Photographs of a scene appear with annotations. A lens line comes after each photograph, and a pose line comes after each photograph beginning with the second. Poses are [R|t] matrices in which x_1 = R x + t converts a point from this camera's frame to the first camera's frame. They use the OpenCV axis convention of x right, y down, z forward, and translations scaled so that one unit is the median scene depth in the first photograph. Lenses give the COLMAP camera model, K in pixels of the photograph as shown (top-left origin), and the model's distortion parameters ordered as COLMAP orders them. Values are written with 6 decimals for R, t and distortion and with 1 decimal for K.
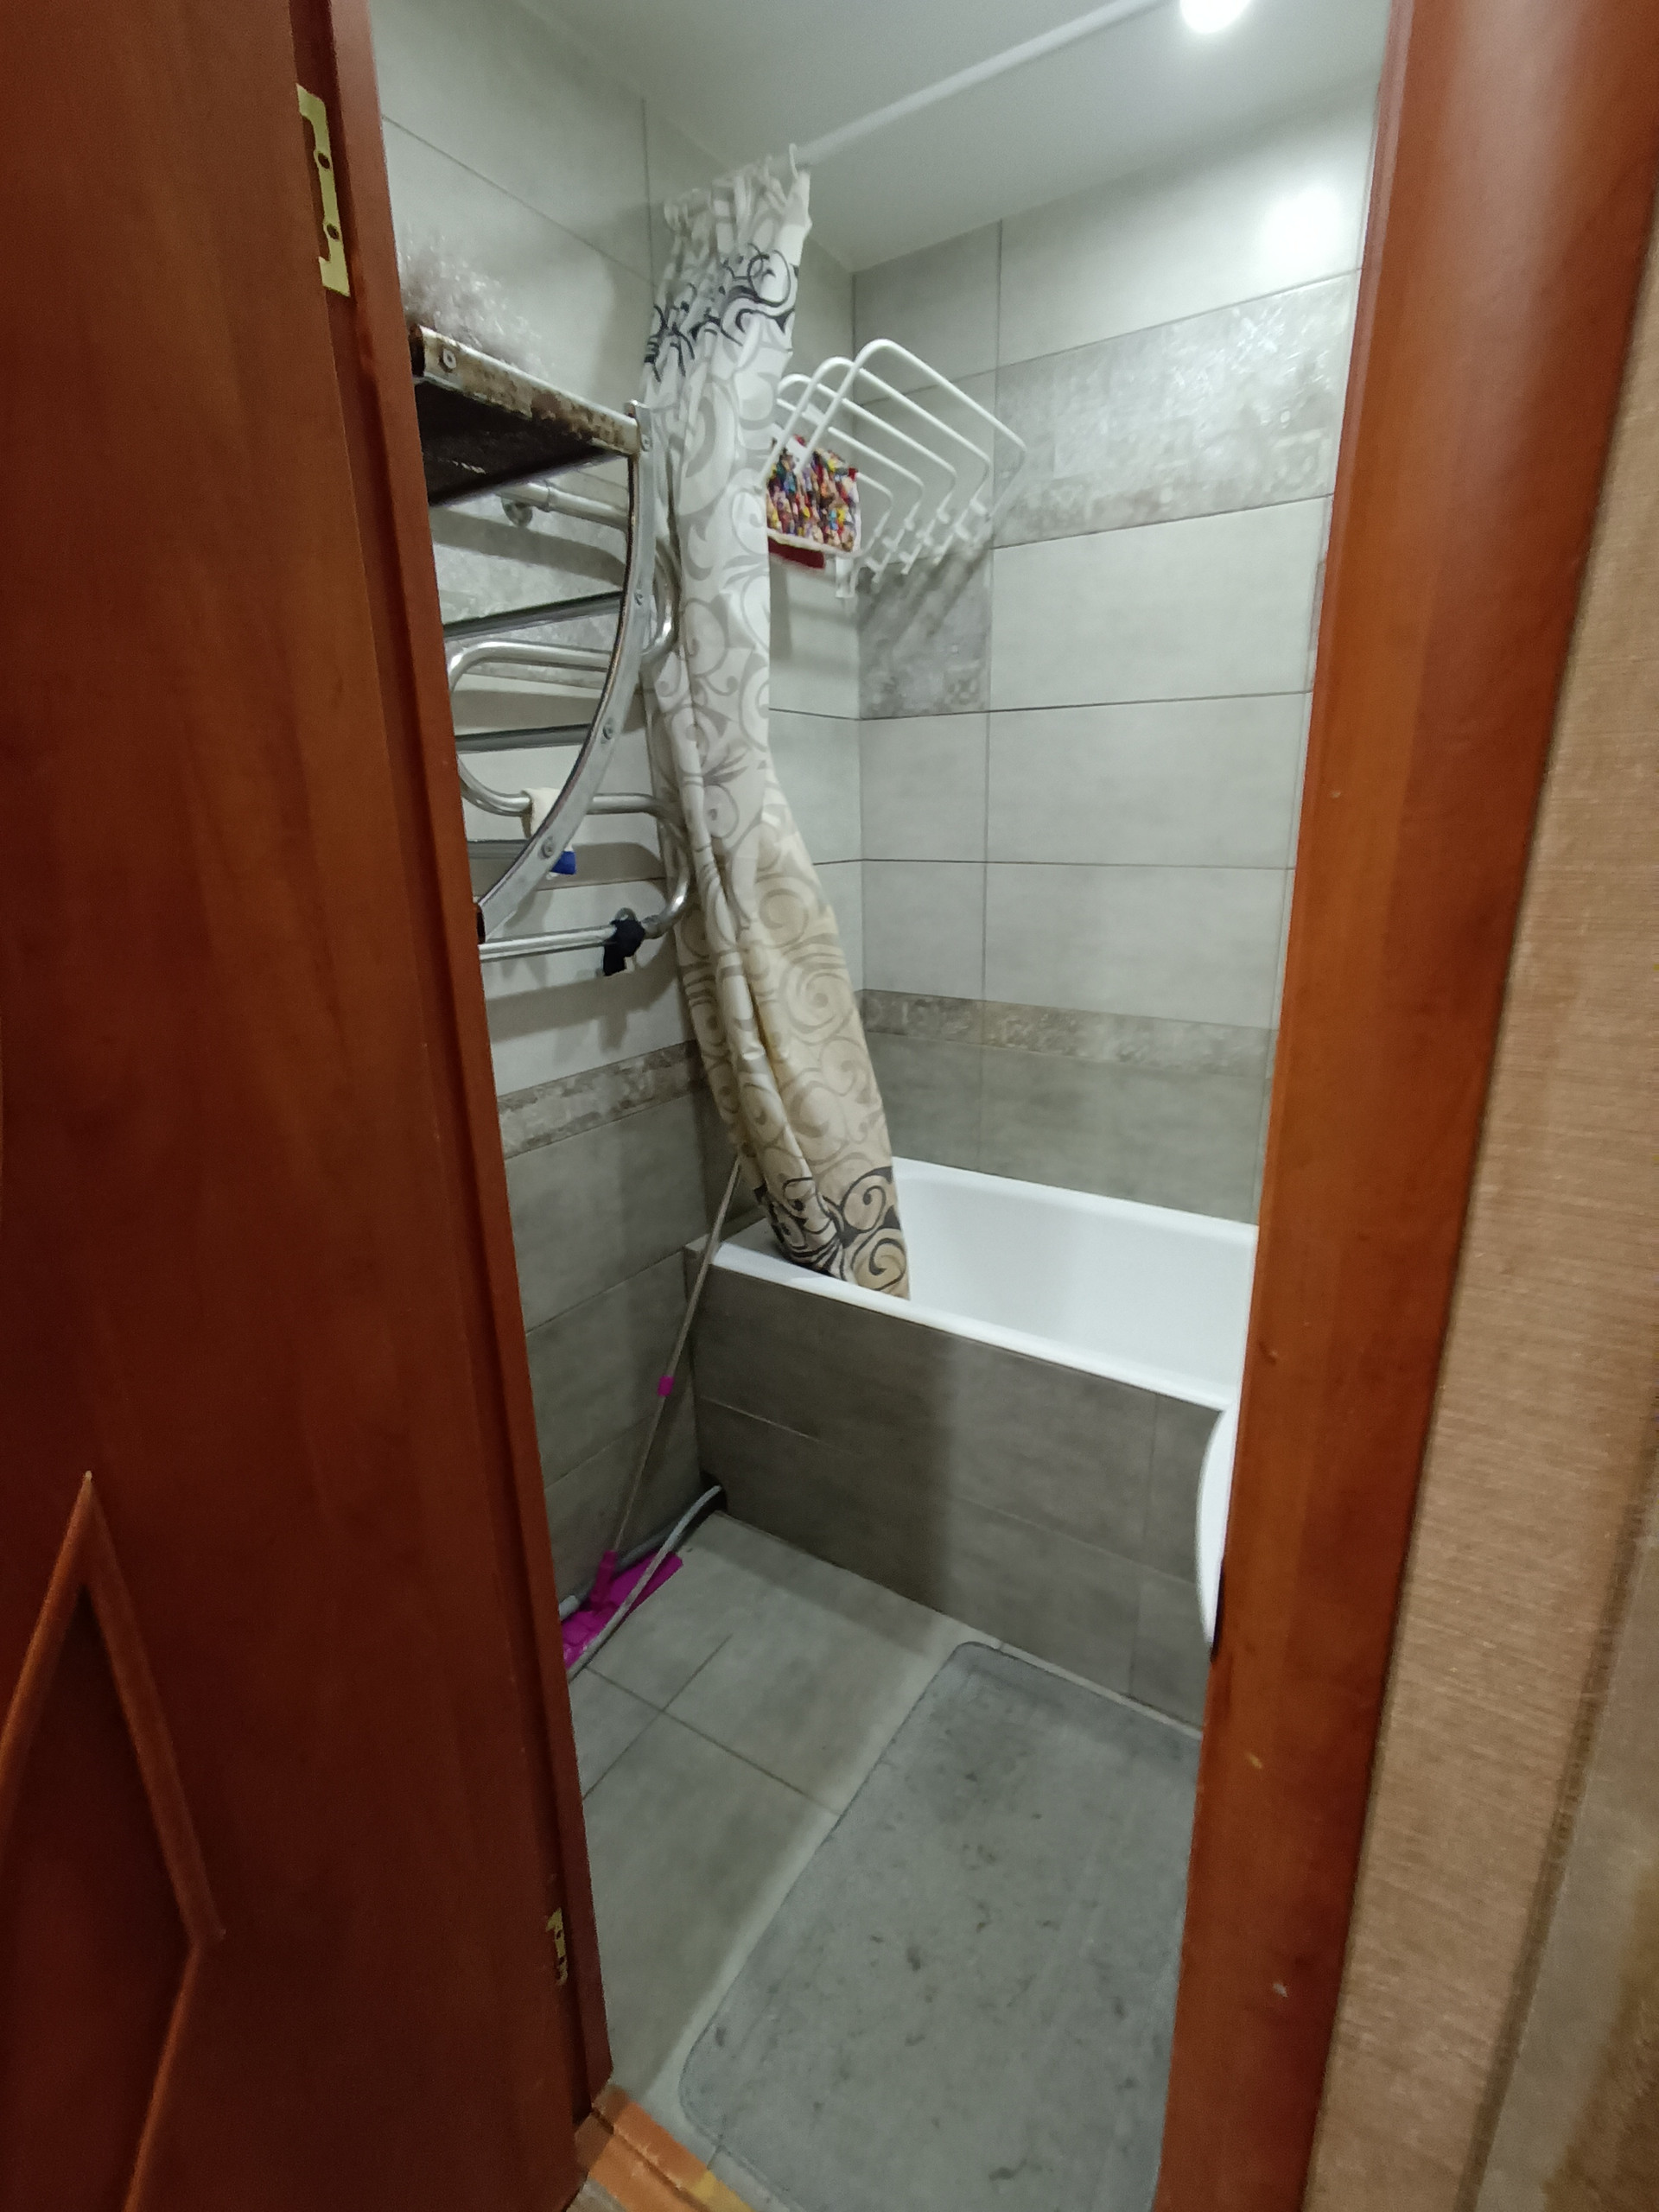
lens RADIAL K [[974.3, 0, 829.5], [0, 974.3, 1106.0], [0, 0, 1]] dist [-0.072103, 0.043782]
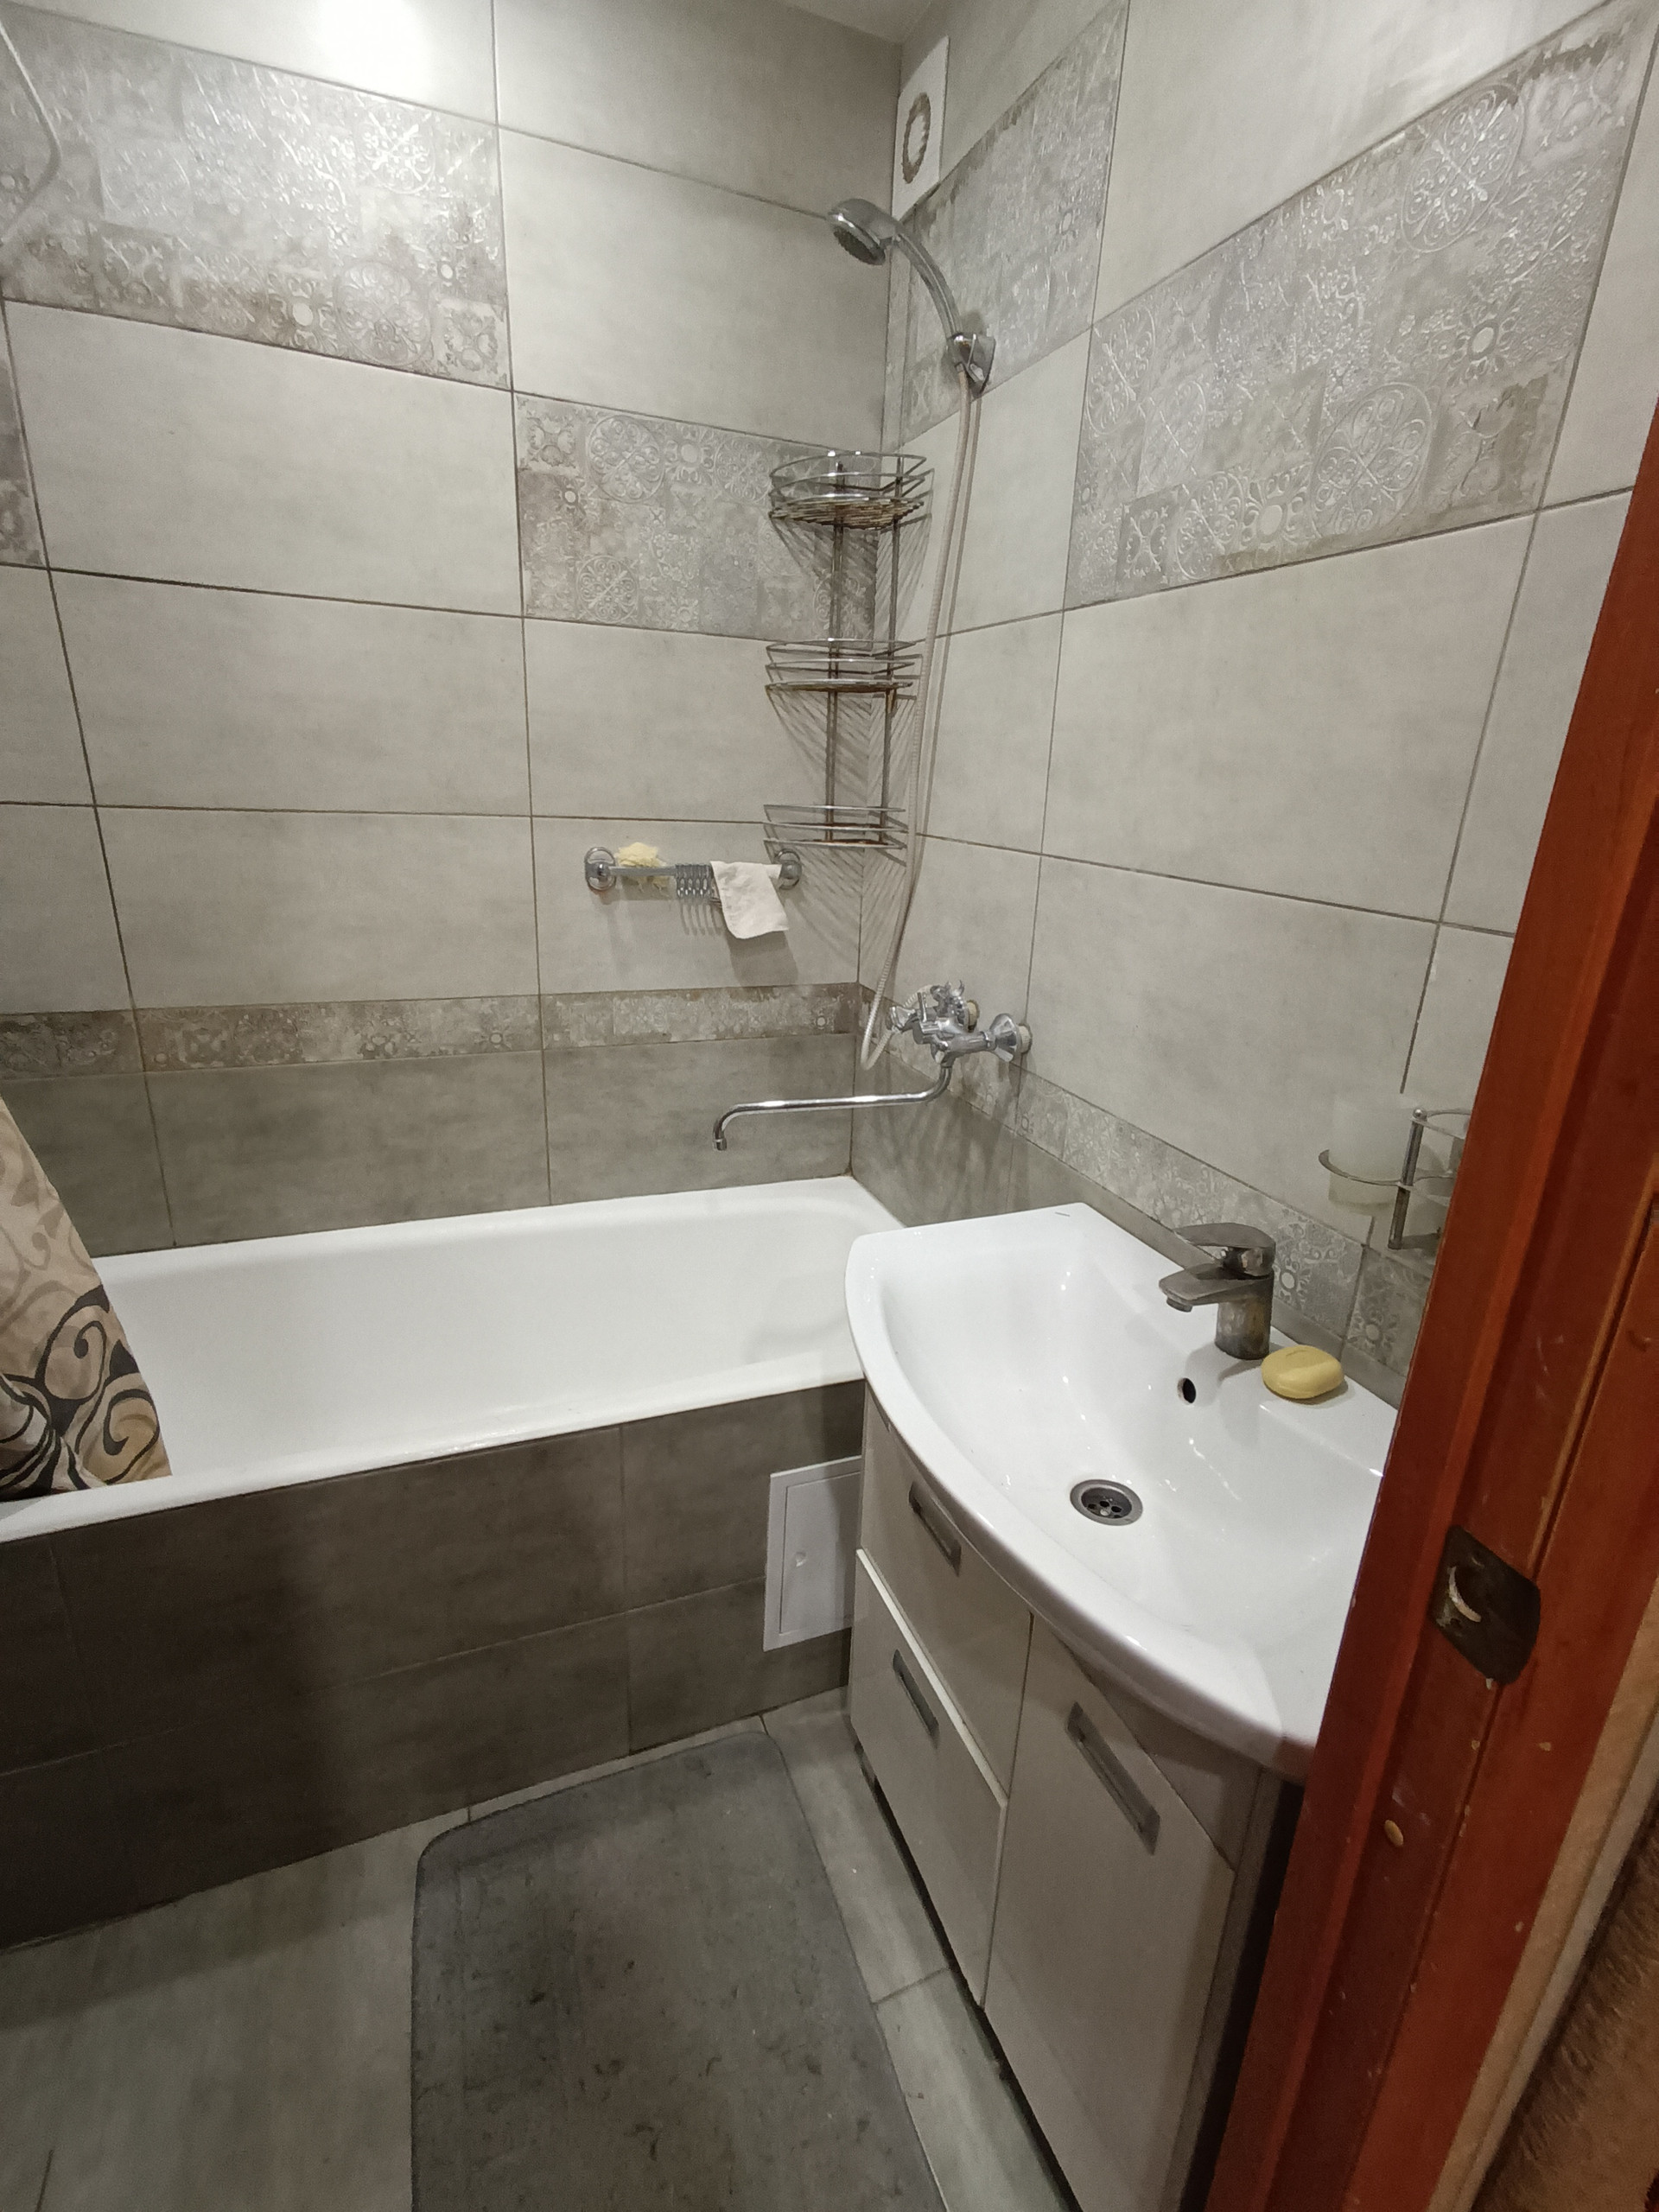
lens RADIAL K [[975.0, 0, 829.5], [0, 975.0, 1106.0], [0, 0, 1]] dist [-0.000258, -0.003889]
pose [[0.570939, -0.218259, 0.791449, -0.143936], [0.187428, 0.973209, 0.133176, -0.047691], [-0.799312, 0.072305, 0.596551, 0.226357]]
